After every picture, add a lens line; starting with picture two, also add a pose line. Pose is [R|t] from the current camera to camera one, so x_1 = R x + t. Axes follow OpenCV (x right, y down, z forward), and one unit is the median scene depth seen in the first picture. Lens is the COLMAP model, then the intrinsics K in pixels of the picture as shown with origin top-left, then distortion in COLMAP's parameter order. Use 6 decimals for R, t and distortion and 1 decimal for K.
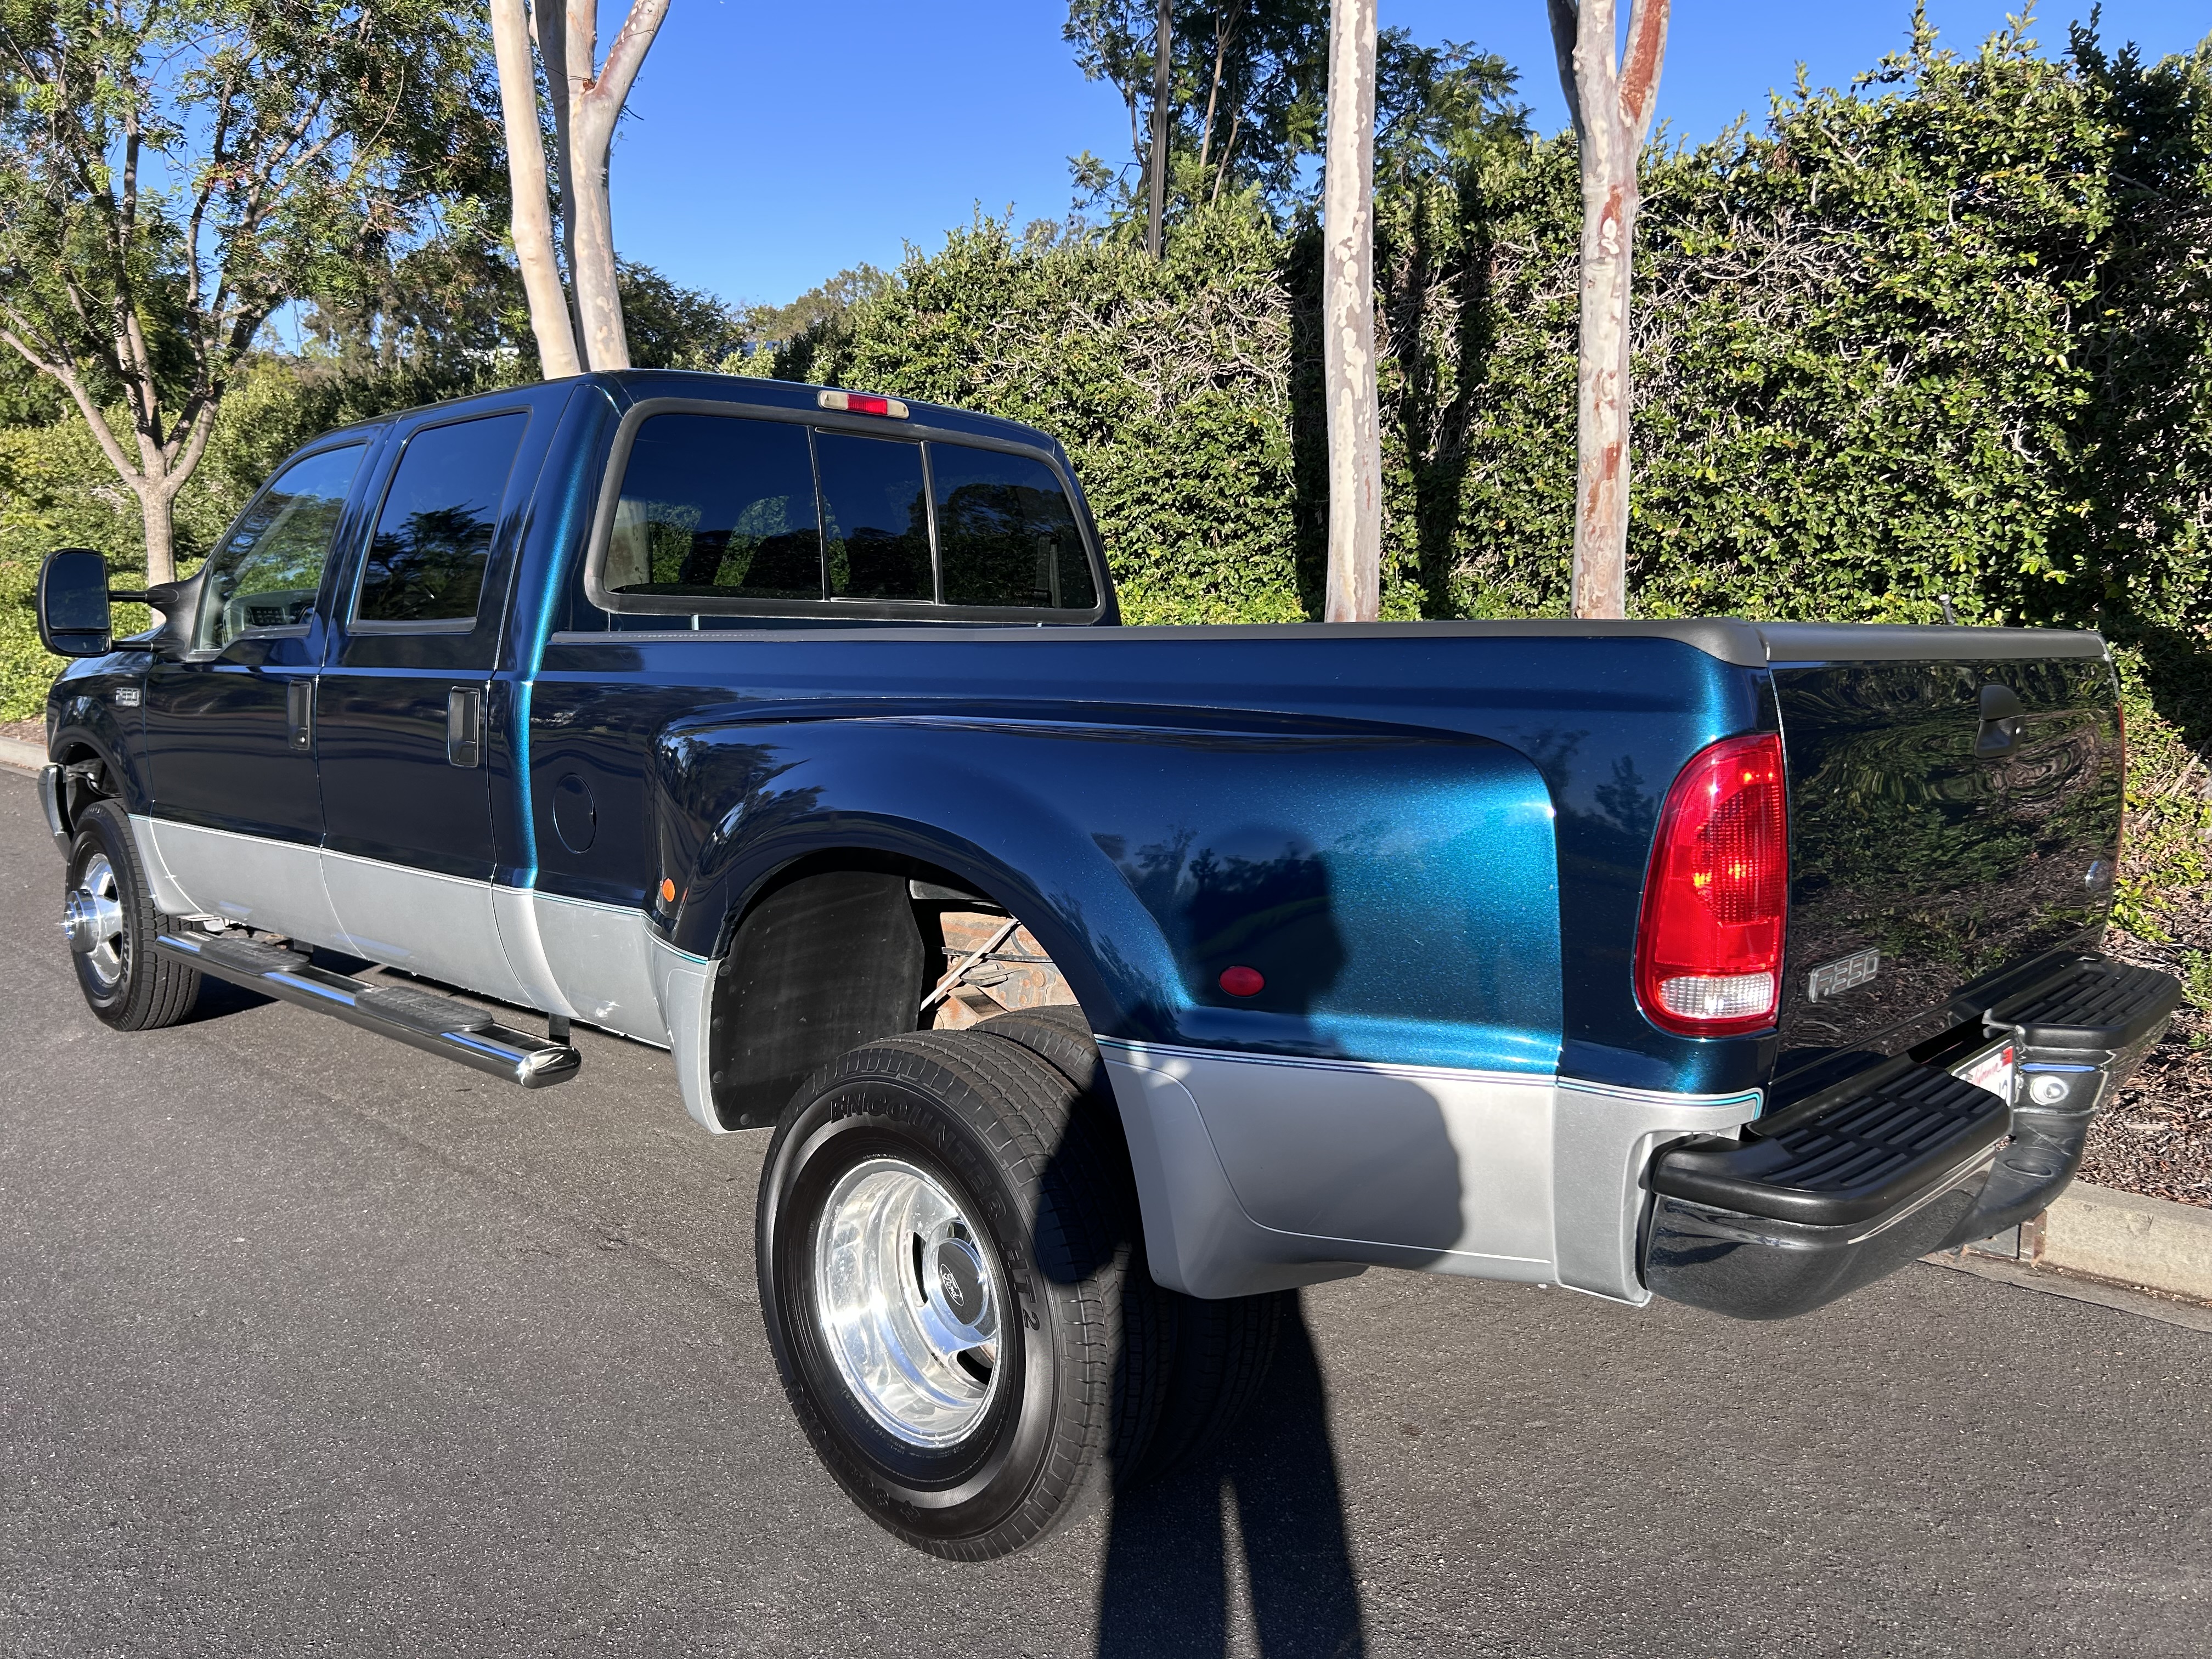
lens RADIAL K [[1684.1, 0, 1097.1], [0, 1684.1, 828.3], [0, 0, 1]] dist [0.019962, 0.007385]
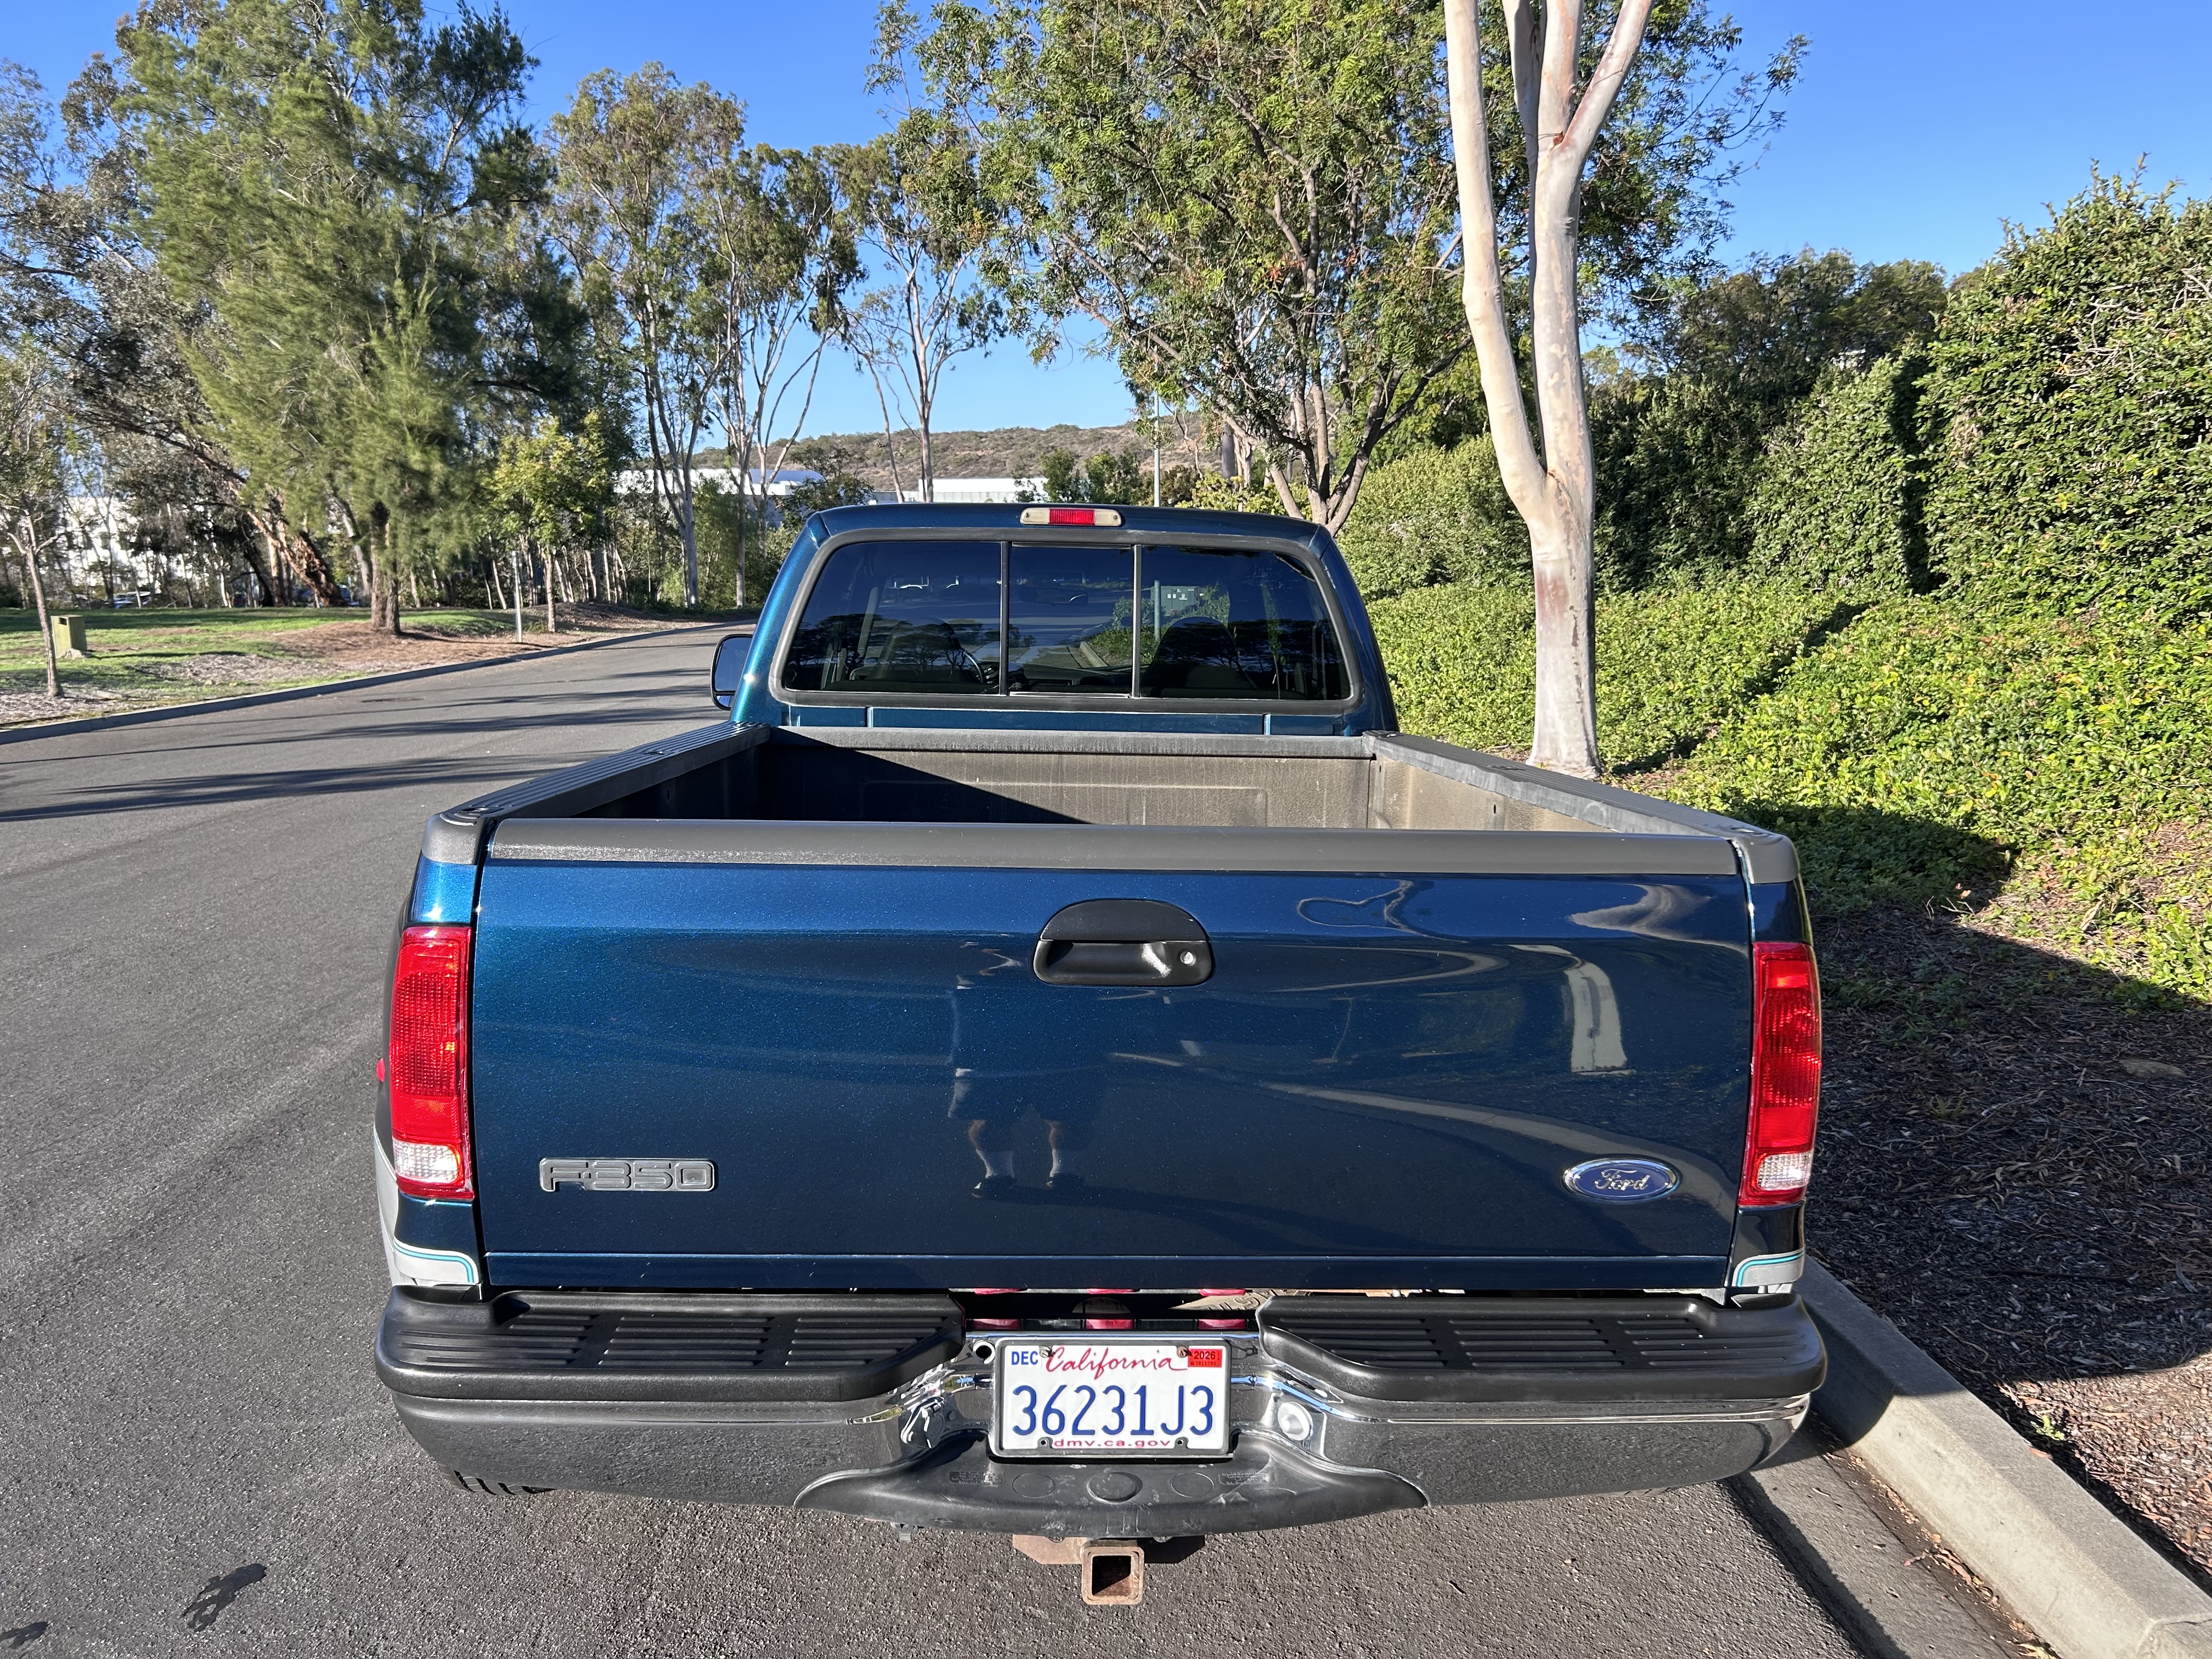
lens RADIAL K [[1684.1, 0, 1097.1], [0, 1684.1, 828.3], [0, 0, 1]] dist [0.019962, 0.007385]
pose [[0.701232, 0.092472, -0.706911, 0.265359], [-0.093998, 0.994888, 0.036900, -0.036873], [0.706710, 0.040573, 0.706339, 0.098593]]
